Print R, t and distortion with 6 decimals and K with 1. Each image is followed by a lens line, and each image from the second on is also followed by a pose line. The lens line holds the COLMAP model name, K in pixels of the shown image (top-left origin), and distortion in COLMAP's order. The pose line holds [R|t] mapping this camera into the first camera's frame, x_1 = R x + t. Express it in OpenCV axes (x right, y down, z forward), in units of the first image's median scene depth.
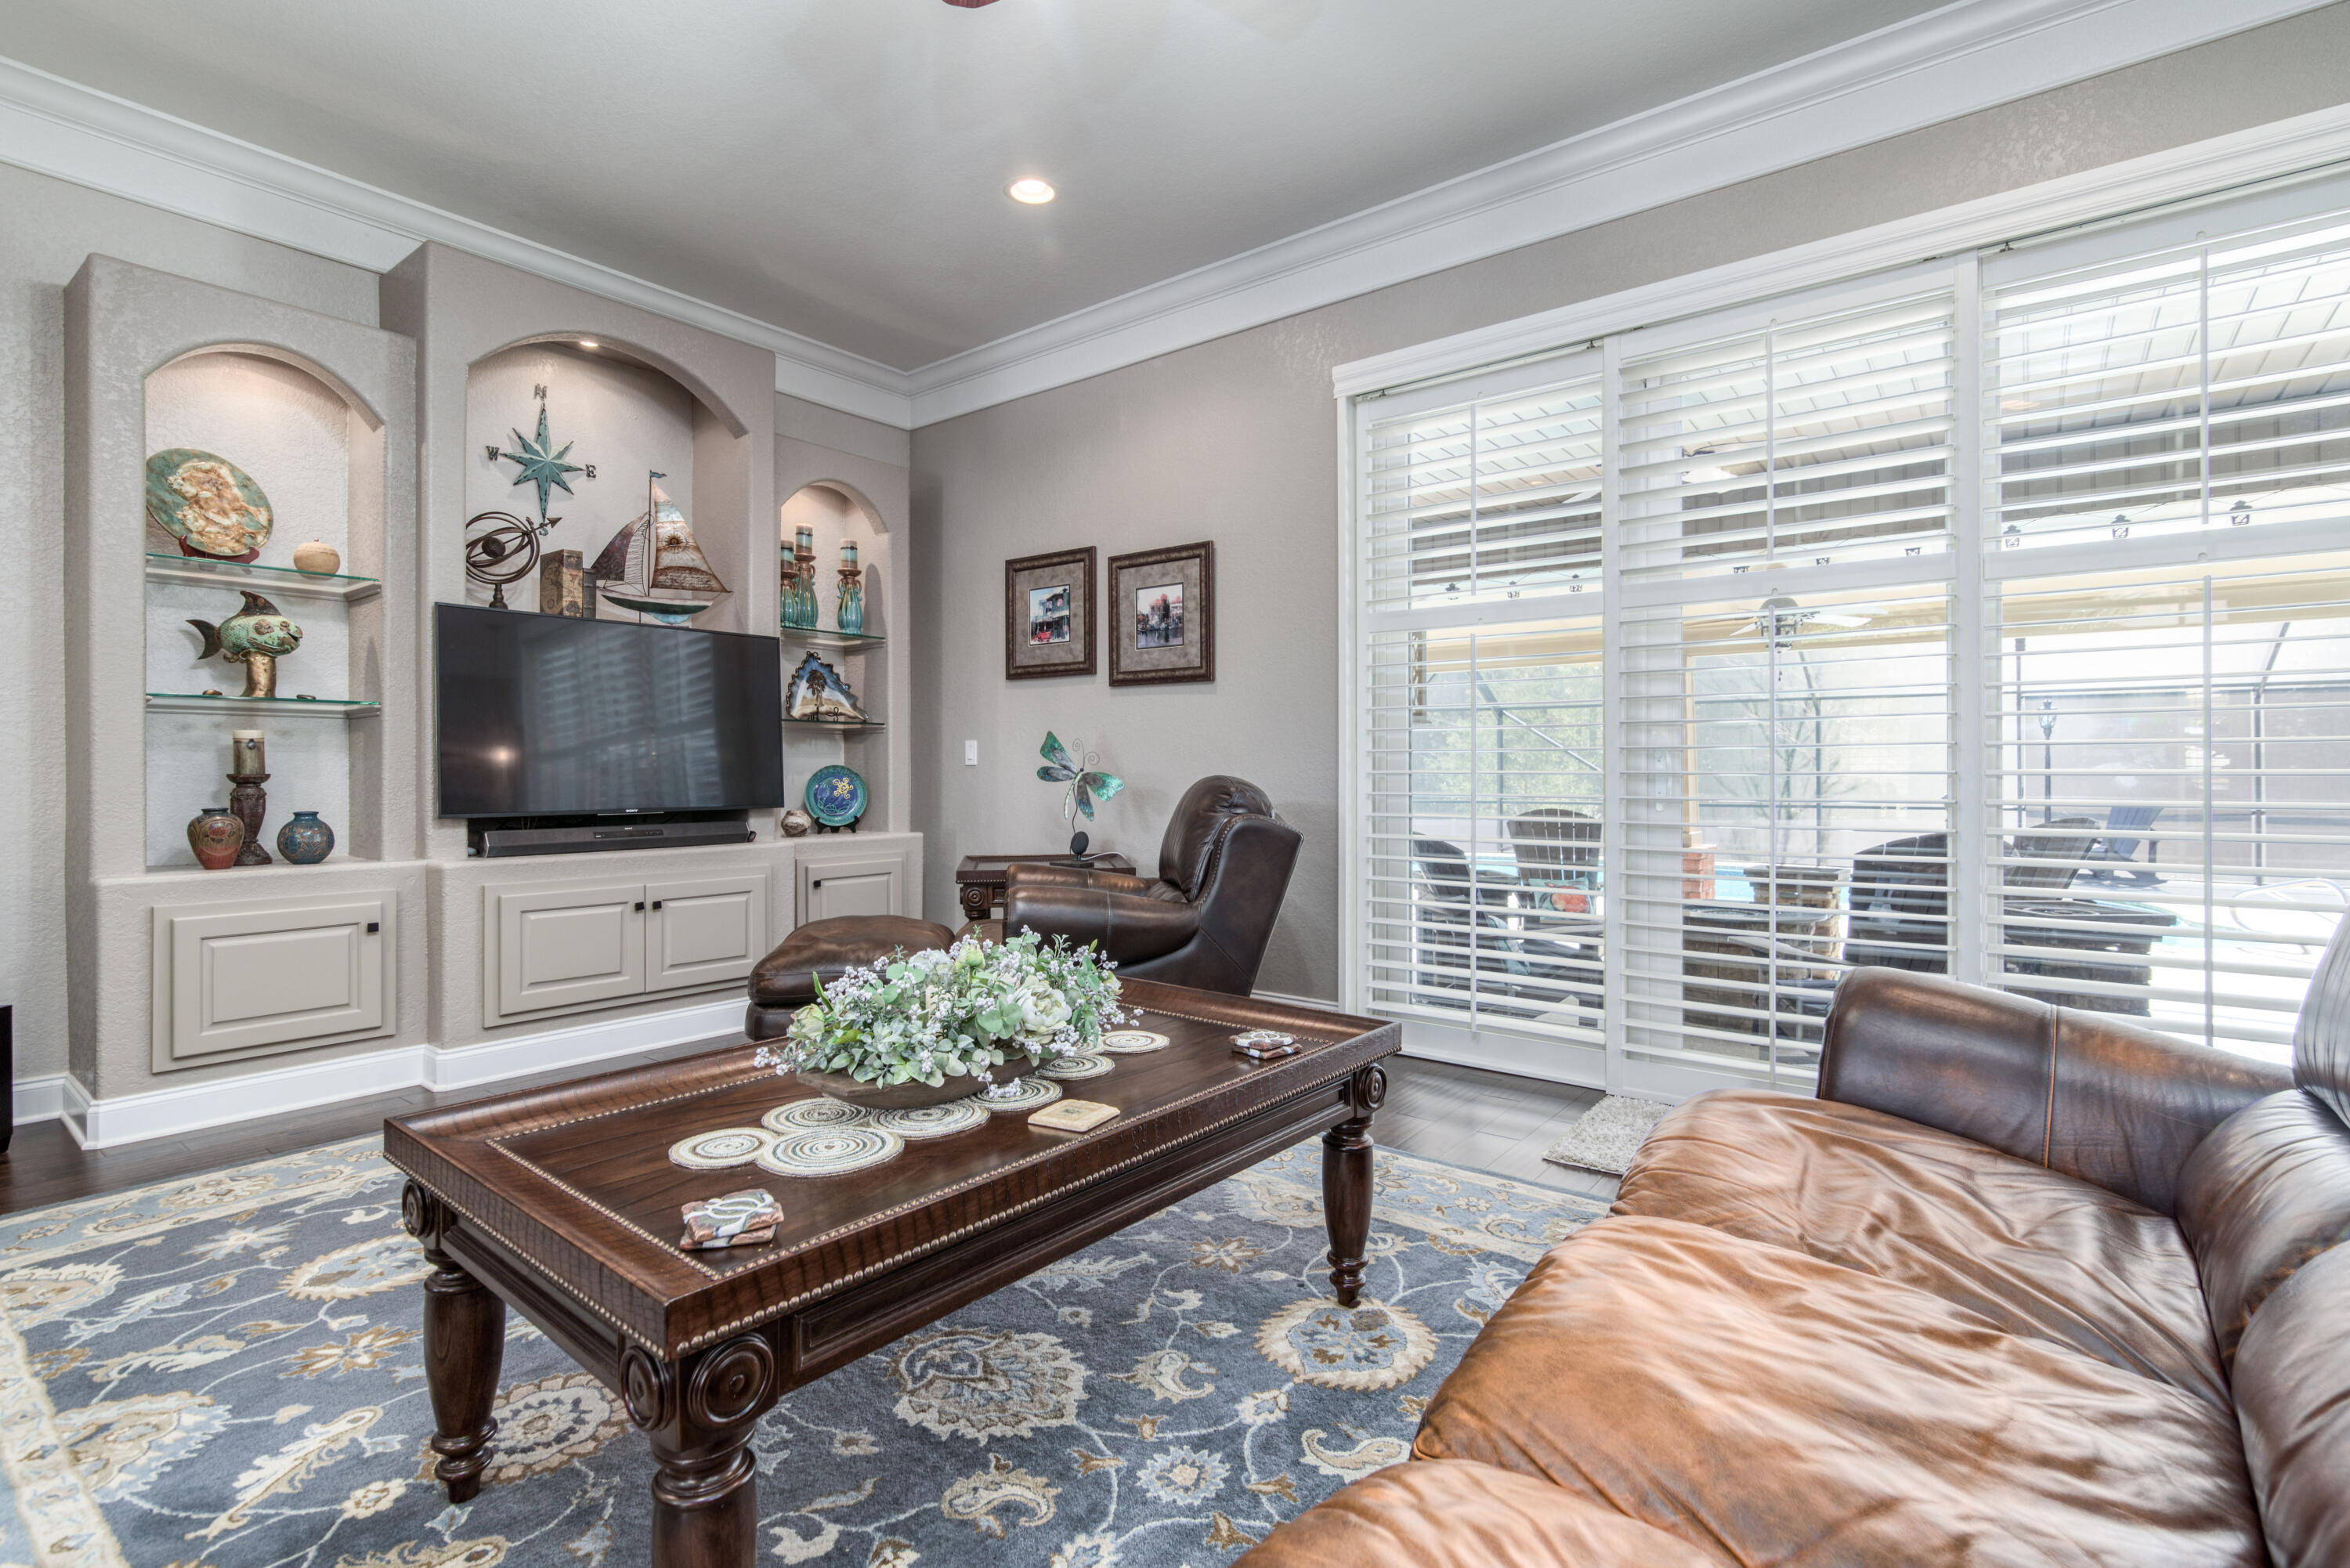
lens RADIAL K [[1080.8, 0, 1194.1], [0, 1080.8, 770.4], [0, 0, 1]] dist [-0.004994, 0.001876]
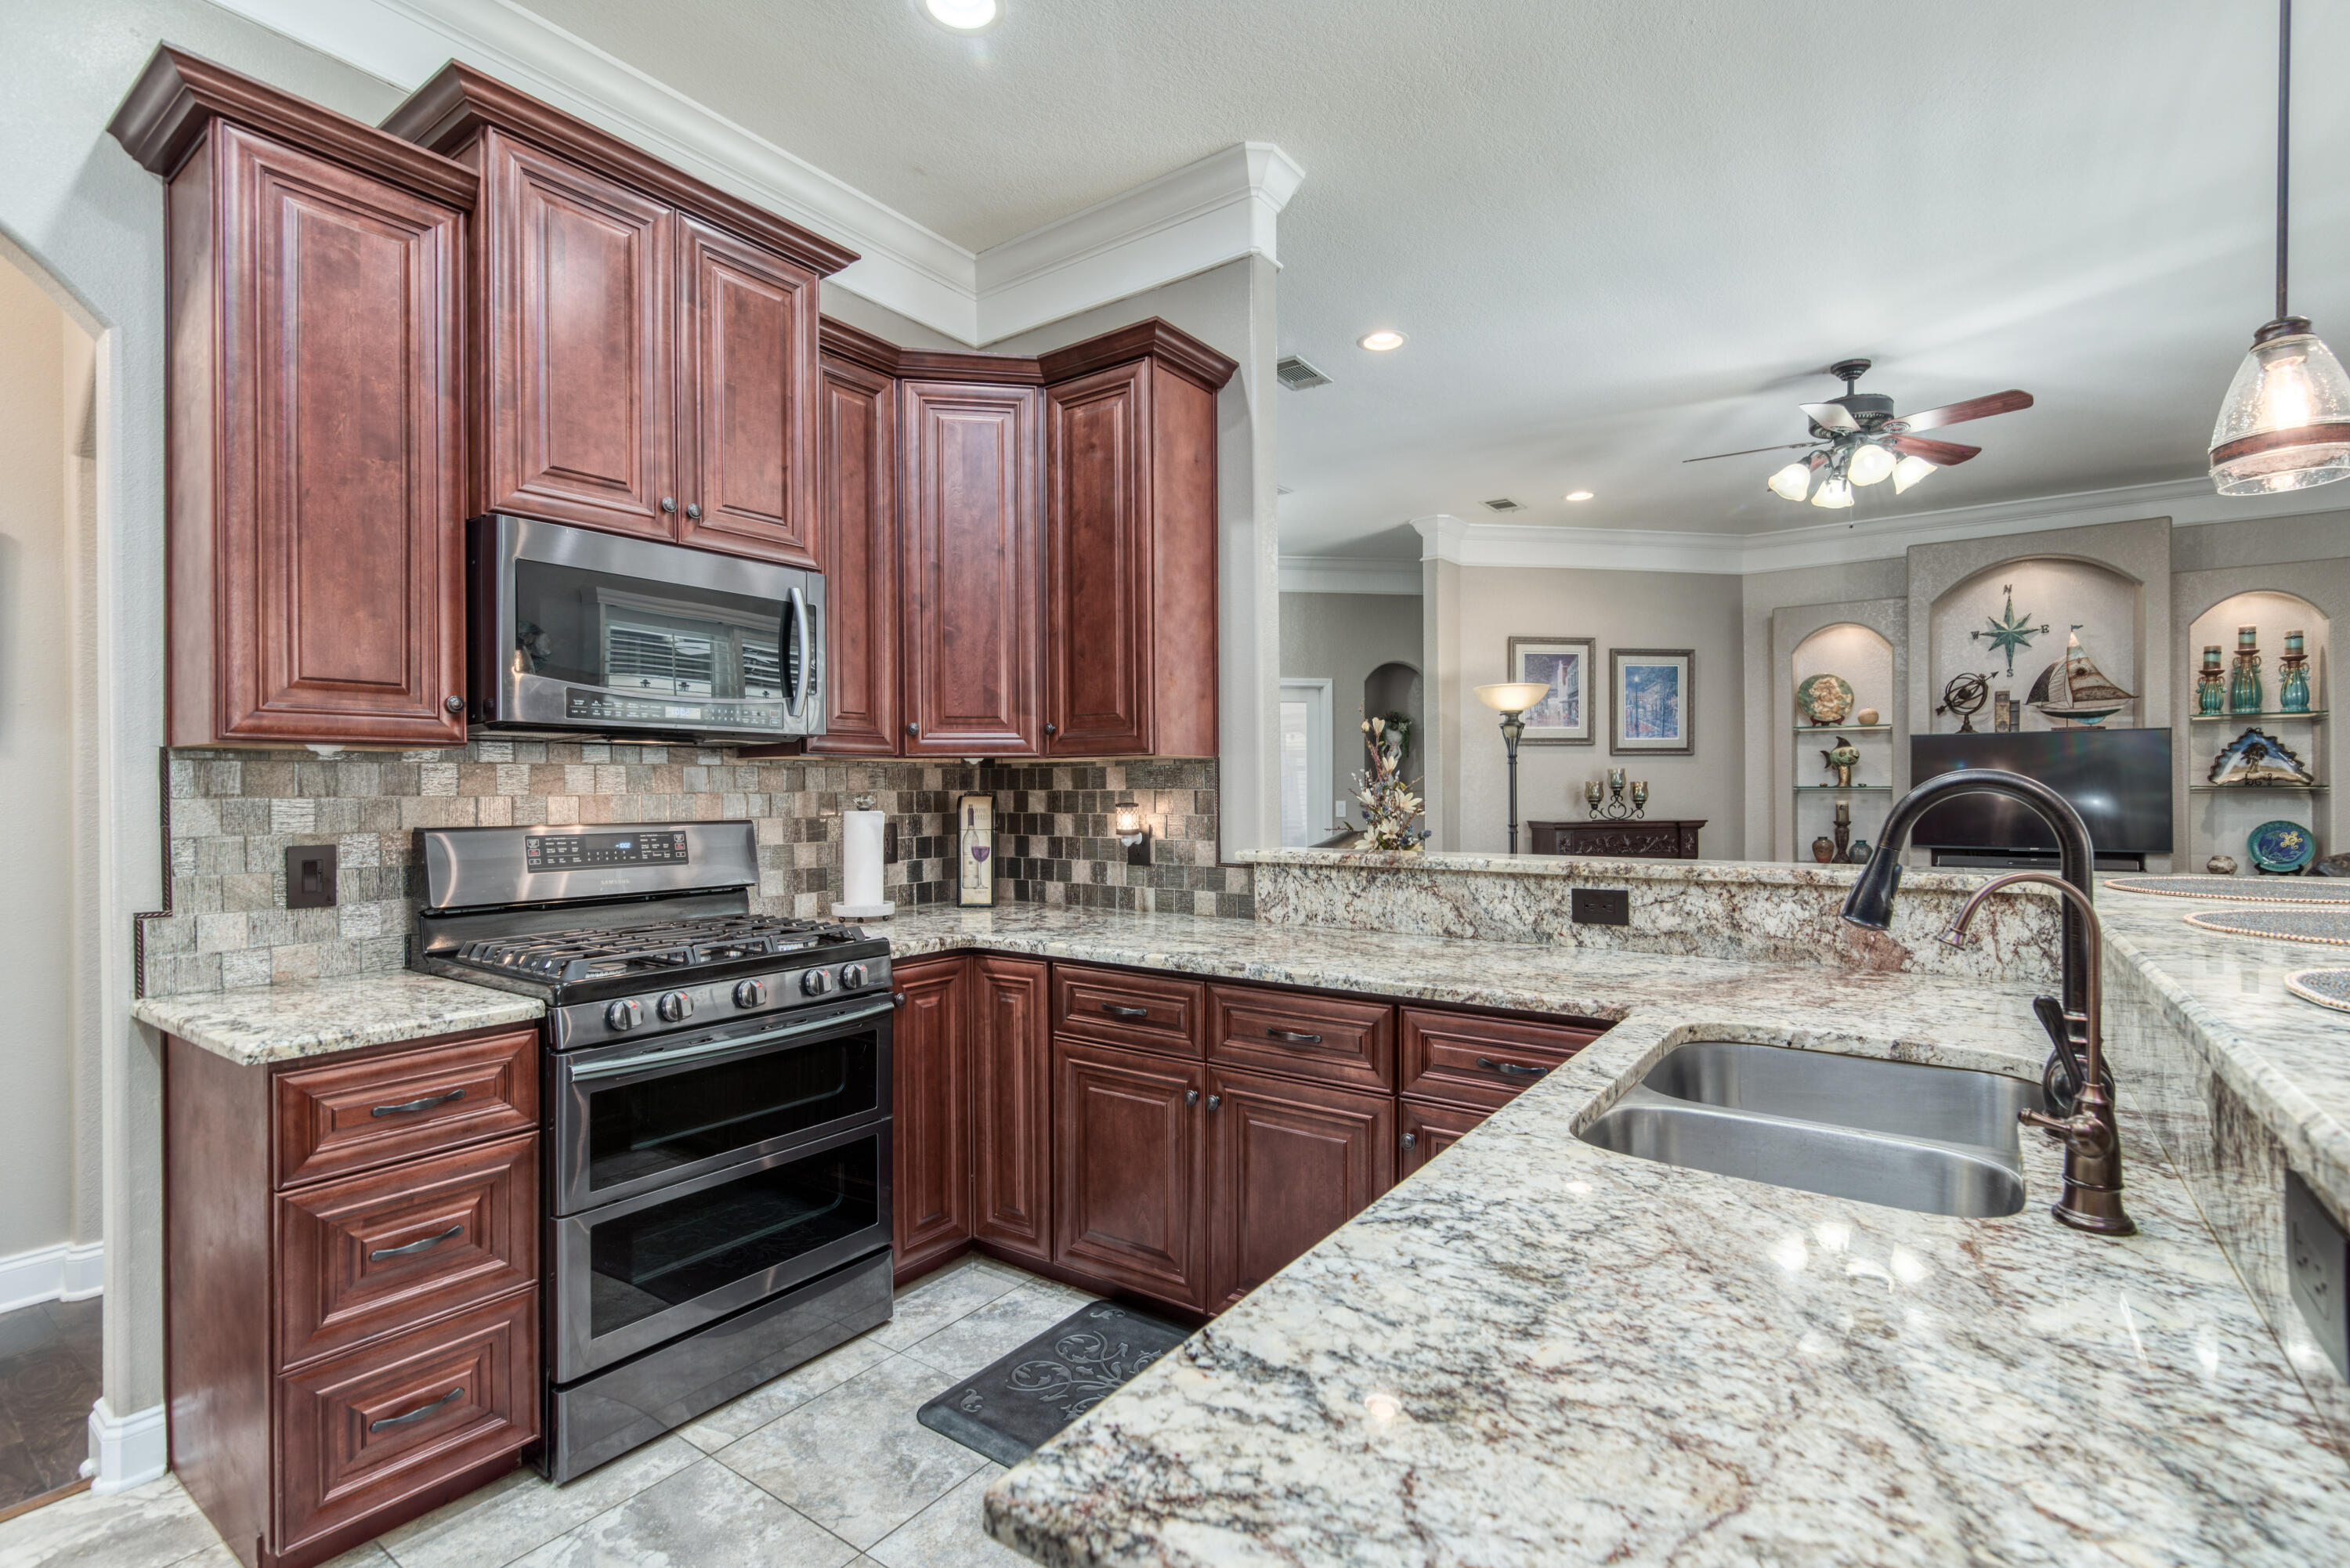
lens RADIAL K [[1080.8, 0, 1193.2], [0, 1080.8, 790.5], [0, 0, 1]] dist [-0.004994, 0.001876]
pose [[0.039179, 0.006961, -0.999208, 1.095577], [0.004225, 0.999966, 0.007132, -0.070865], [0.999223, -0.004501, 0.039148, -0.331917]]
